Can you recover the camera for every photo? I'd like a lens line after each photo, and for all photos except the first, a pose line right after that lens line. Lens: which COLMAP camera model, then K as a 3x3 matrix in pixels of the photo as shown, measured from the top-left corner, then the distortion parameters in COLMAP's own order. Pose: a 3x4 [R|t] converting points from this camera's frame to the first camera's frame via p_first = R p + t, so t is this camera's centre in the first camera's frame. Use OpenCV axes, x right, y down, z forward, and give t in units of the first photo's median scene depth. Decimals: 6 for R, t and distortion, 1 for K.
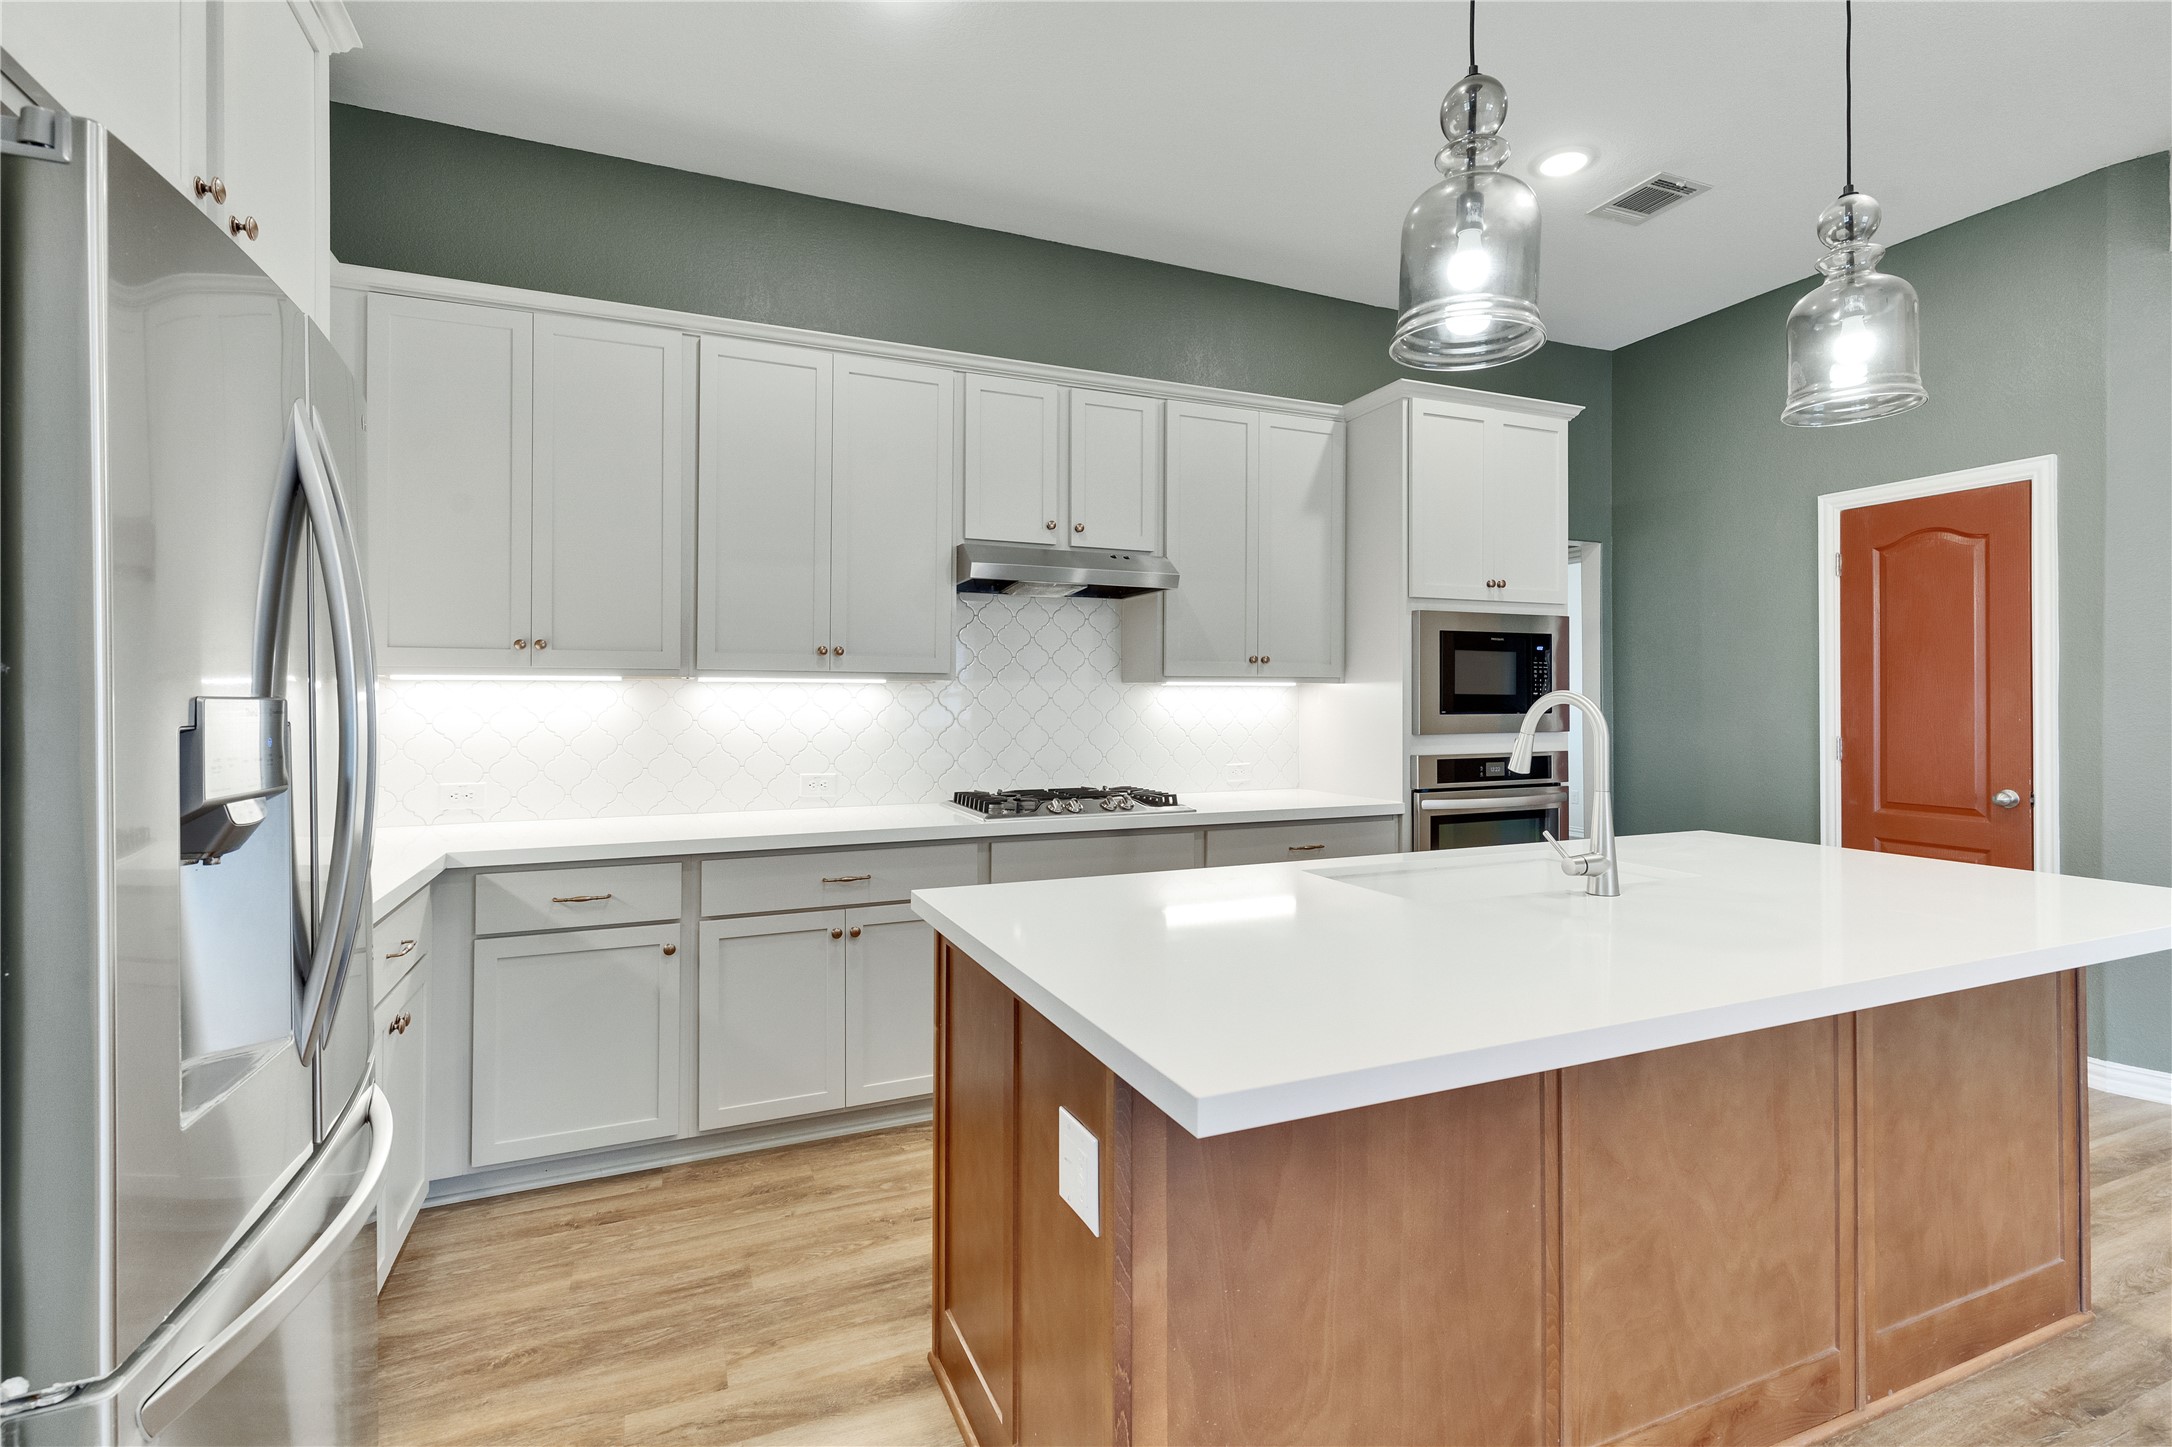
lens RADIAL K [[975.9, 0, 1082.1], [0, 975.9, 726.2], [0, 0, 1]] dist [0.010661, 0.000010]
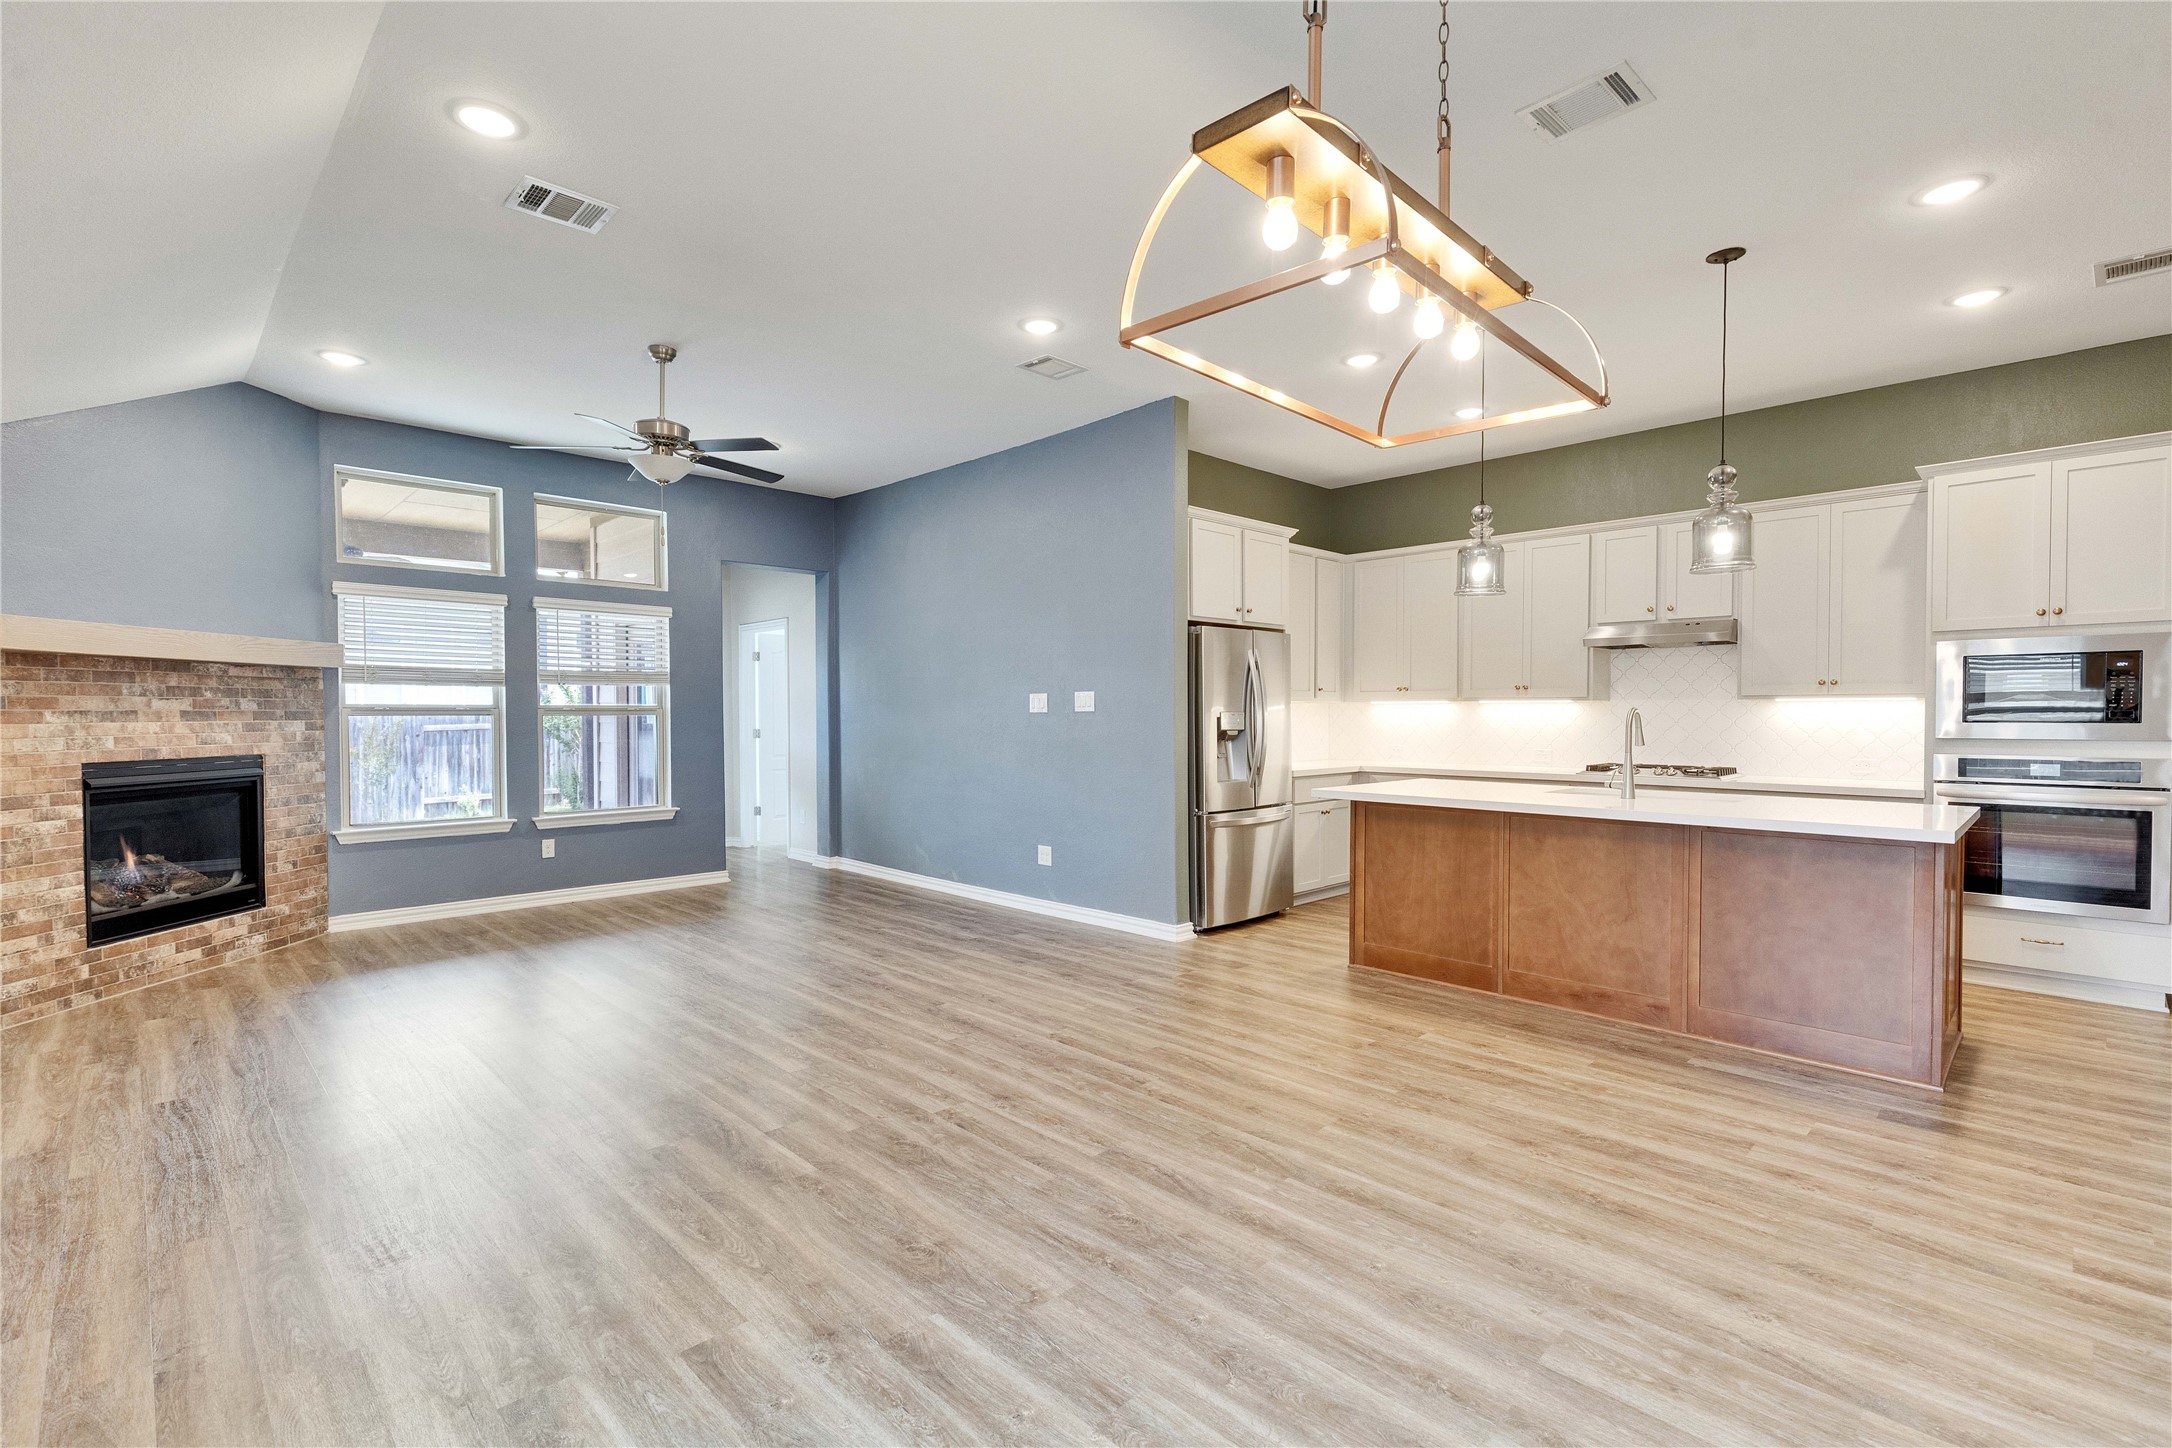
lens RADIAL K [[975.9, 0, 1084.0], [0, 975.9, 726.7], [0, 0, 1]] dist [0.010661, 0.000010]
pose [[0.381356, 0.014648, -0.924312, 2.422340], [-0.024422, 0.999685, 0.005766, 0.028089], [0.924106, 0.020375, 0.381593, -1.154060]]
